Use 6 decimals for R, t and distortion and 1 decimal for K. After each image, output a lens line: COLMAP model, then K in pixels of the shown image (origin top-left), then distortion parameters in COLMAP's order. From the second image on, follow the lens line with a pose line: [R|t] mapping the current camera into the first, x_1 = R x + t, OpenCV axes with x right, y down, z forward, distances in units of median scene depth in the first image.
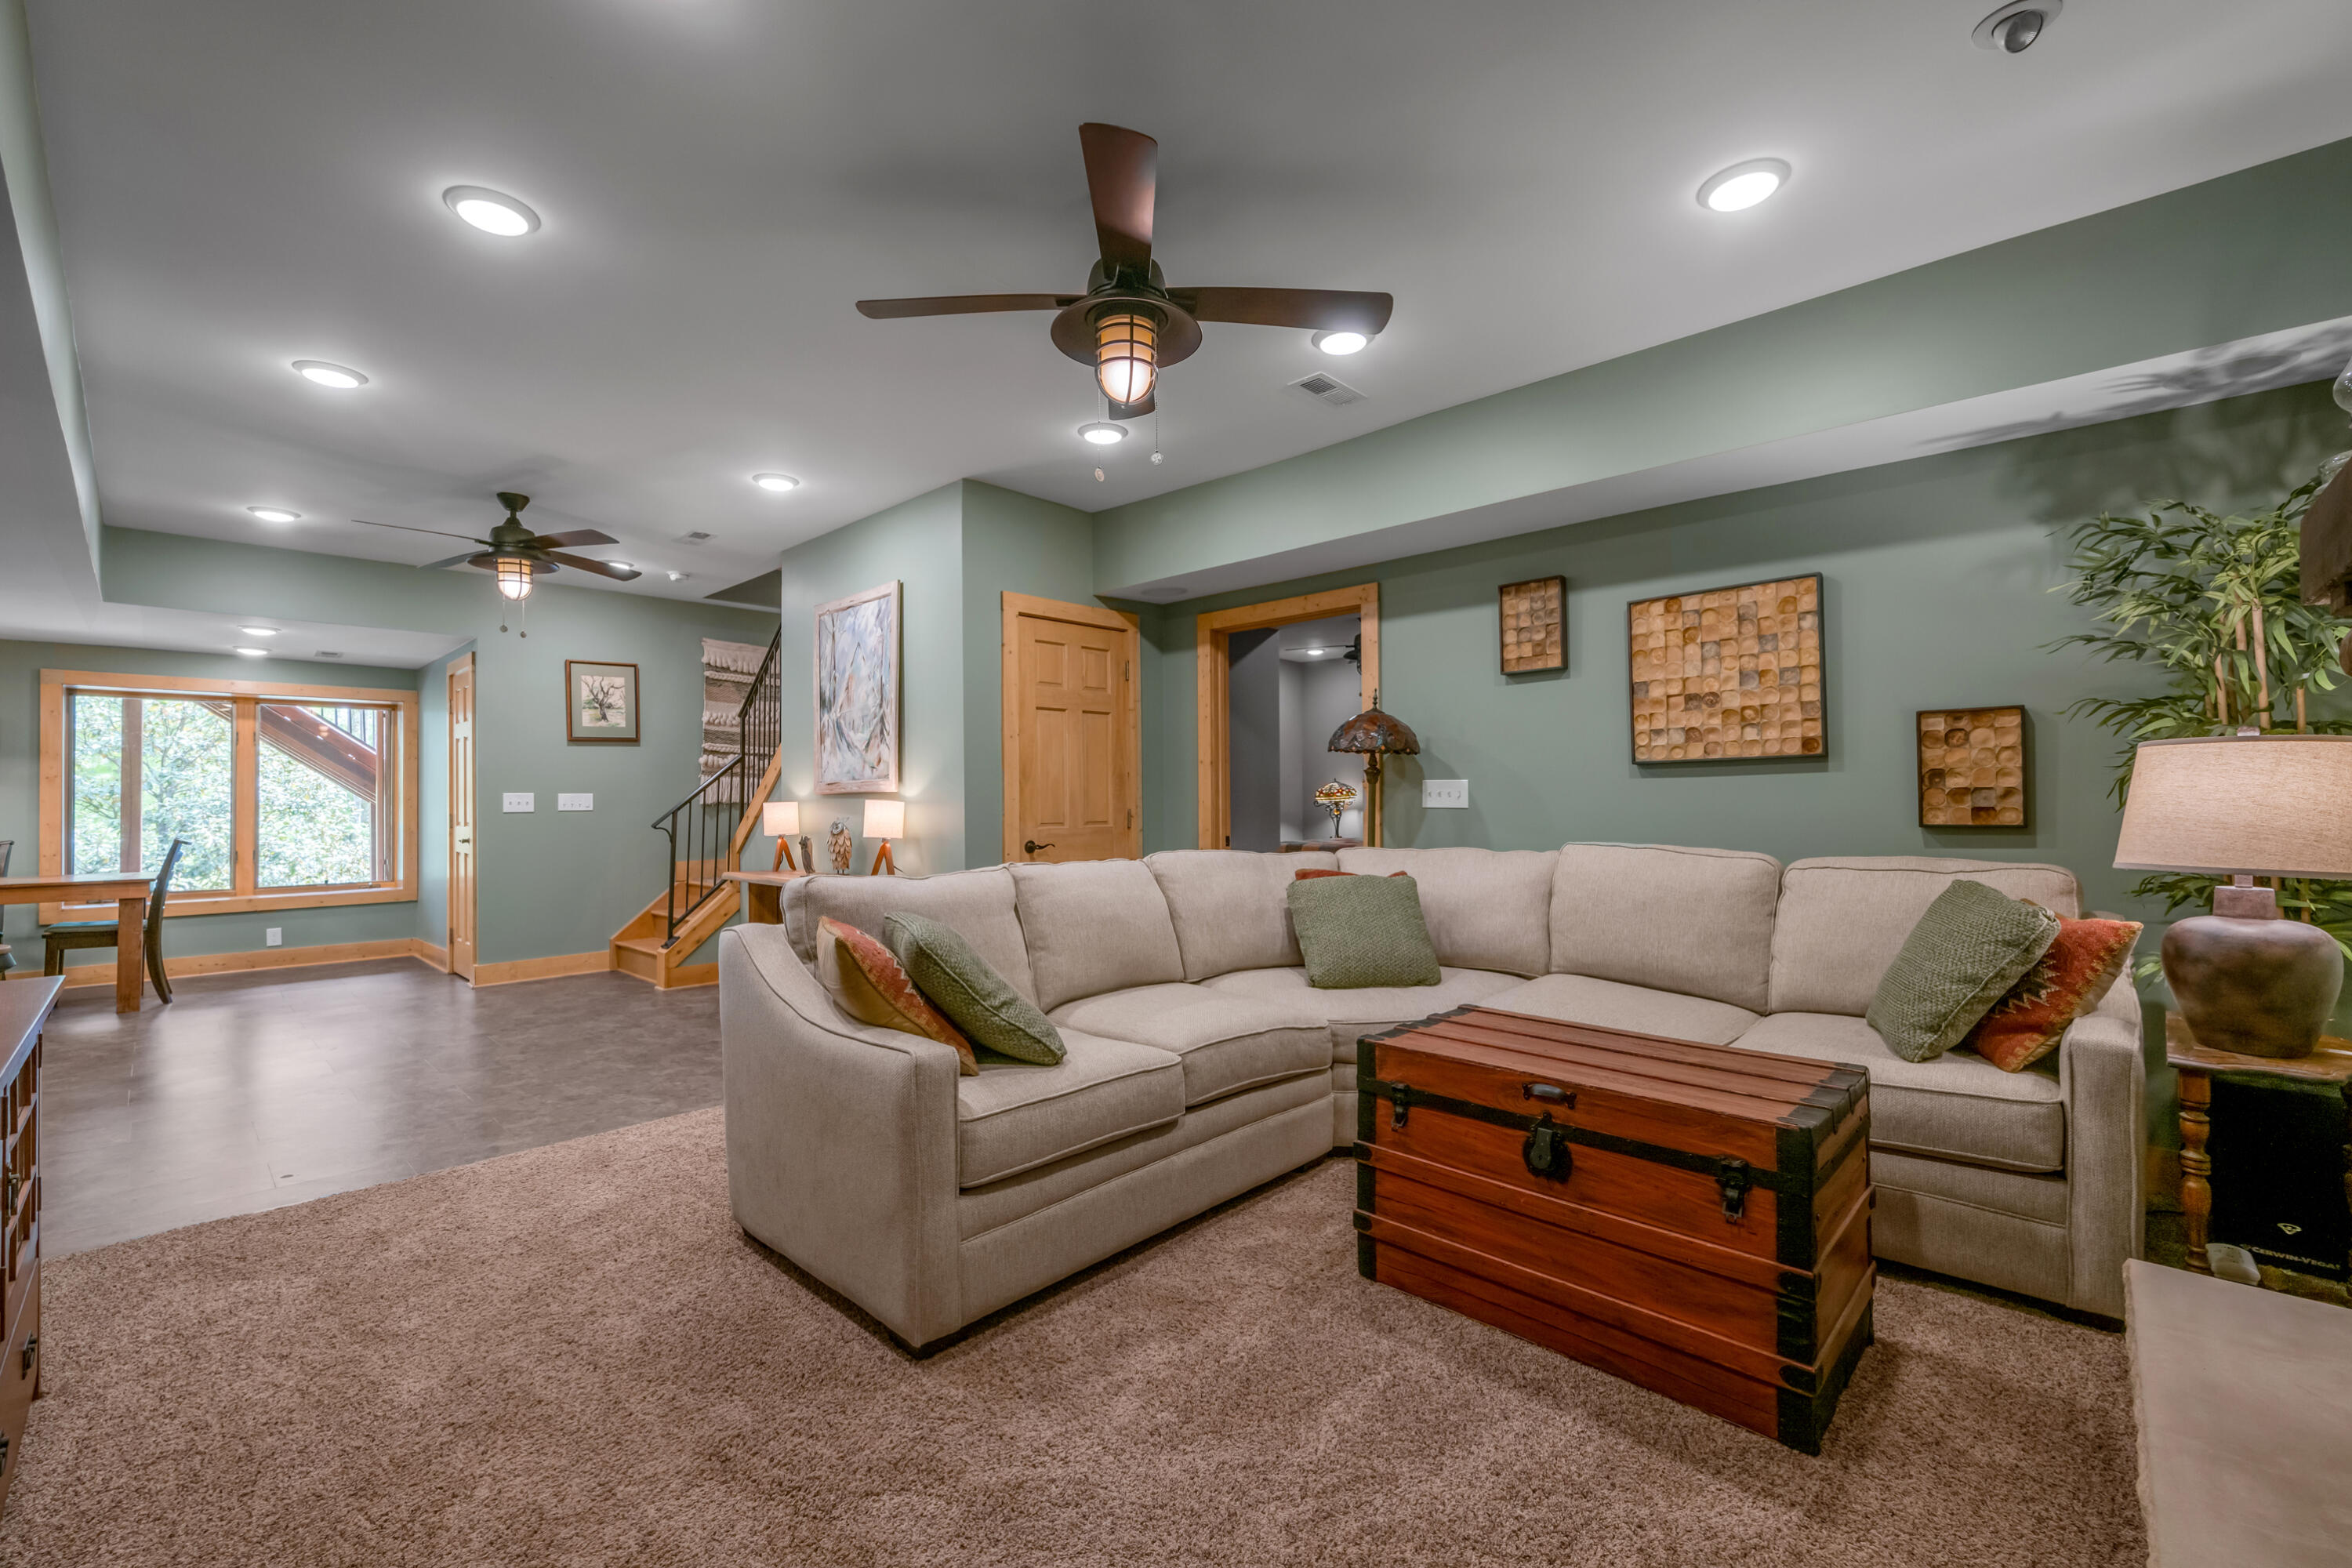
lens RADIAL K [[962.3, 0, 1176.0], [0, 962.3, 784.0], [0, 0, 1]] dist [0.000235, 0.000171]
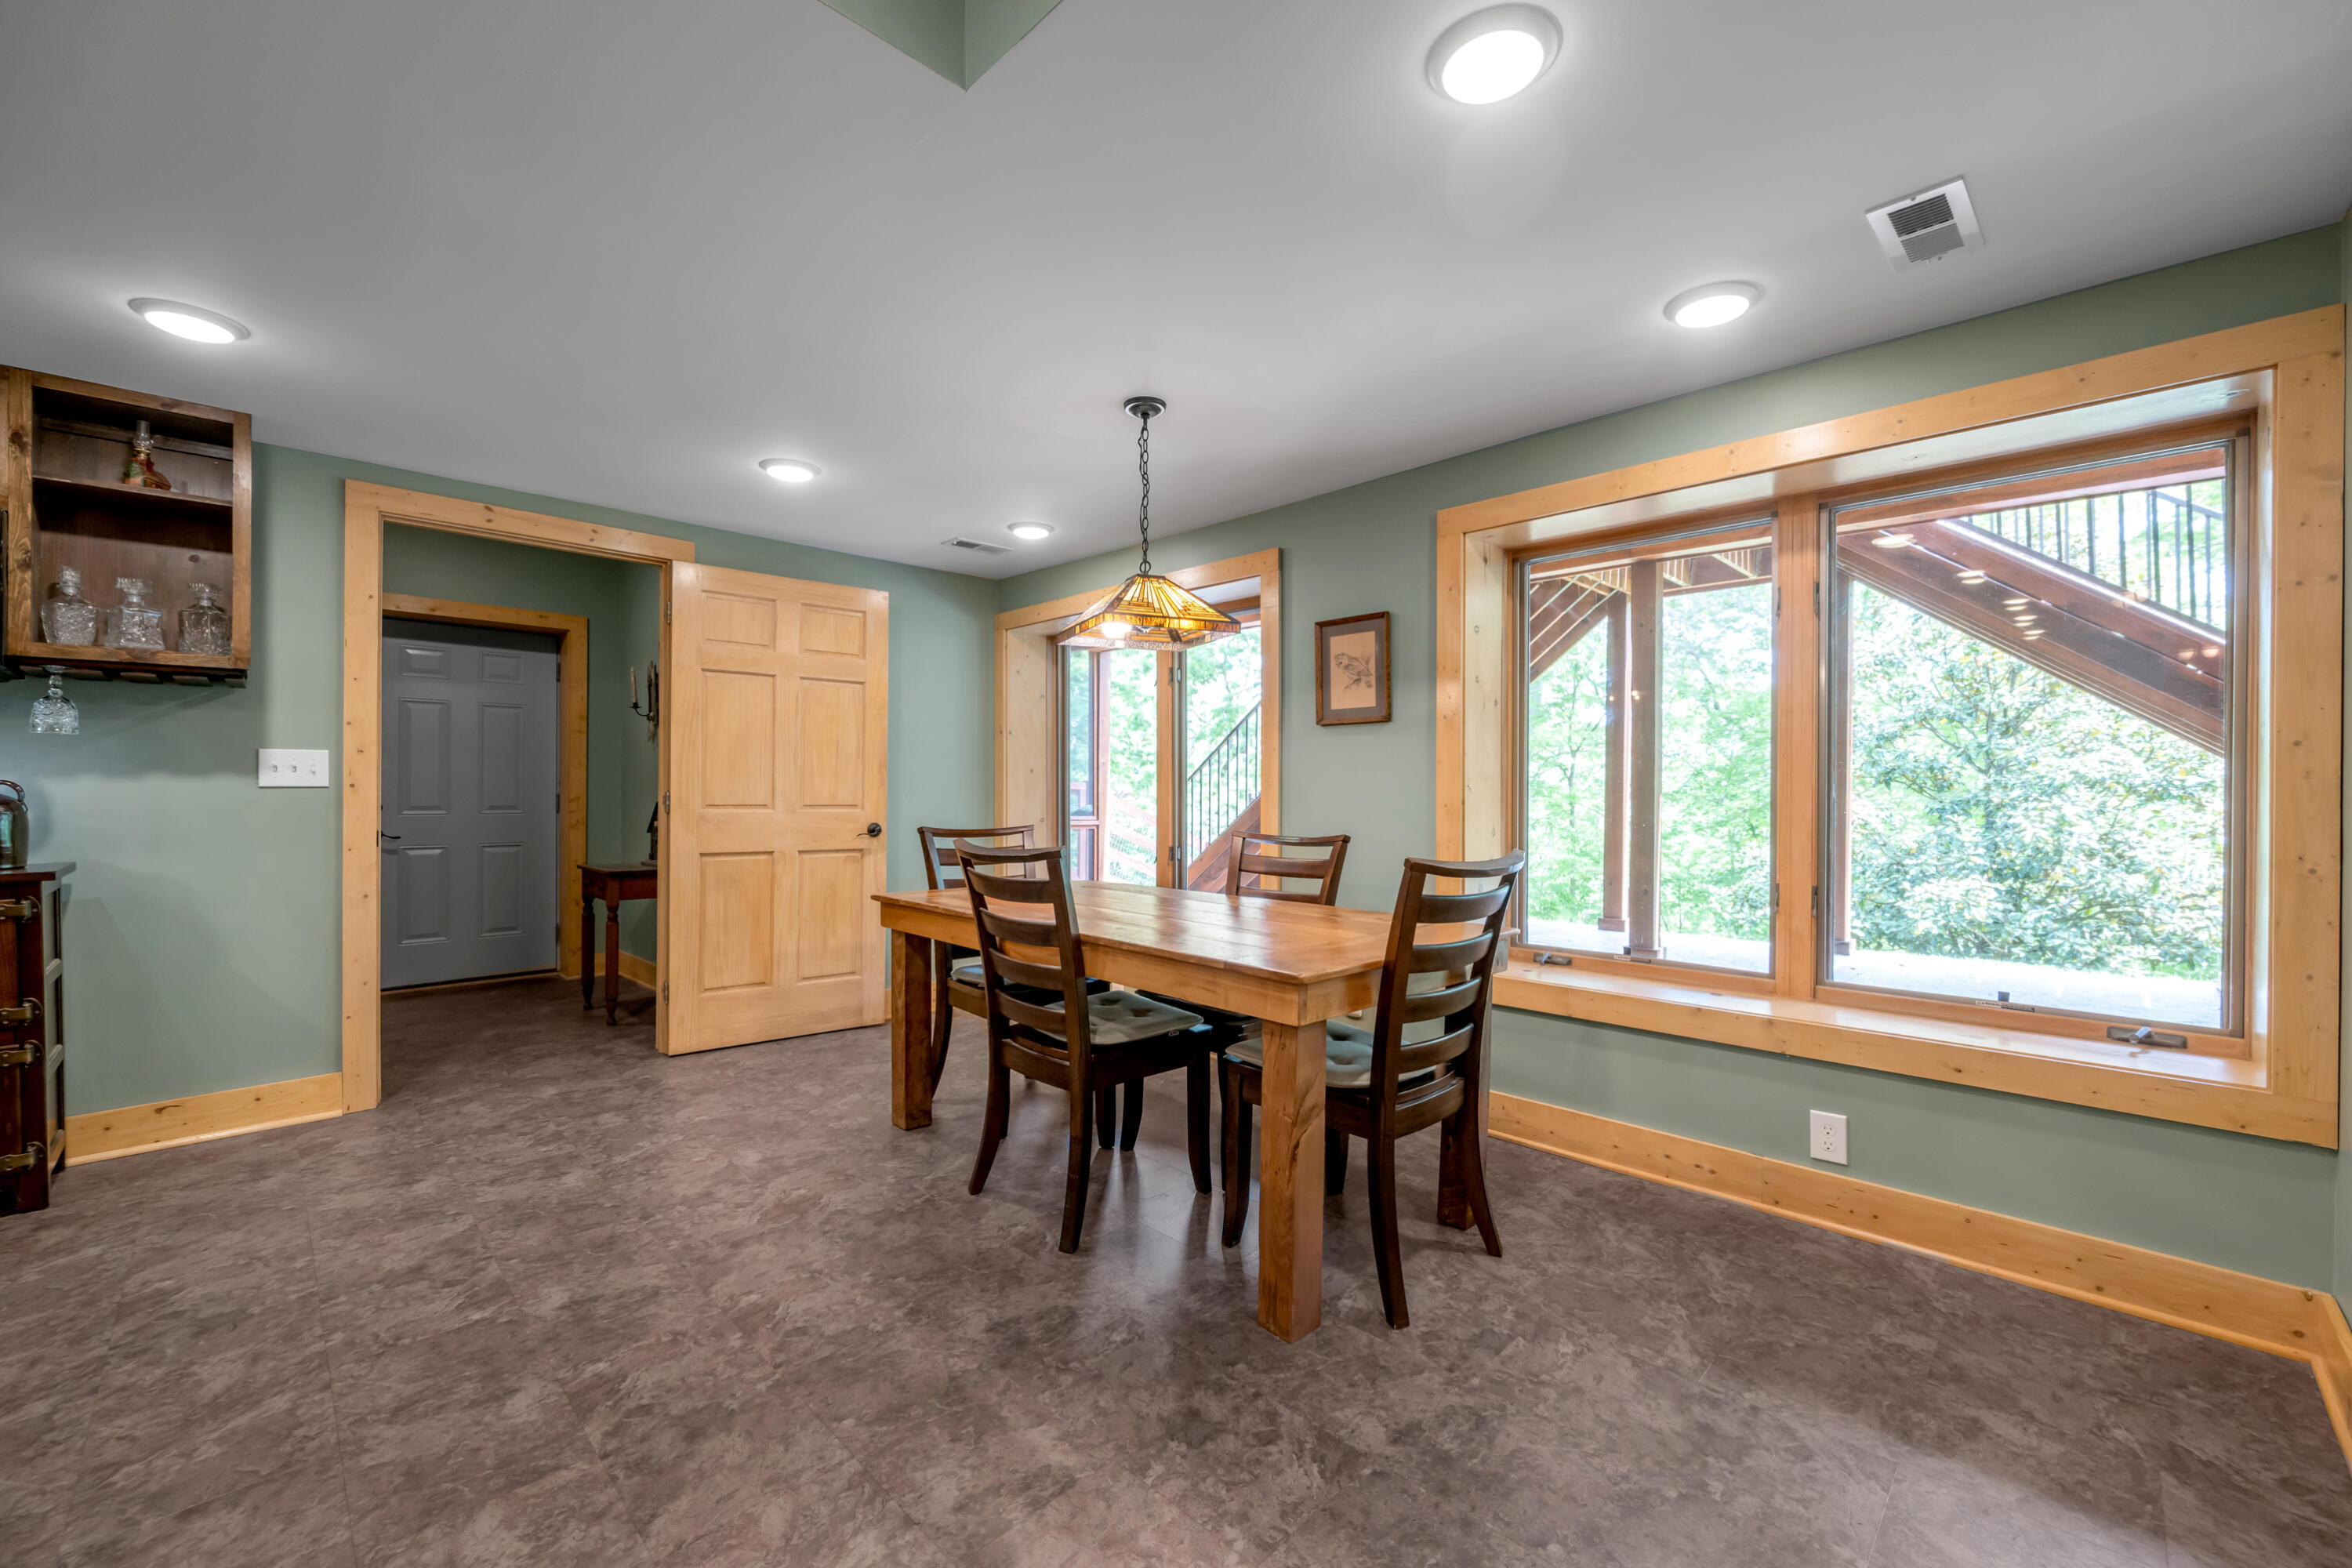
lens RADIAL K [[962.3, 0, 1176.0], [0, 962.3, 784.0], [0, 0, 1]] dist [0.000235, 0.000171]
pose [[-0.010776, 0.005701, -0.999926, -0.564362], [0.011508, 0.999918, 0.005576, 0.022424], [0.999876, -0.011447, -0.010841, 0.746181]]
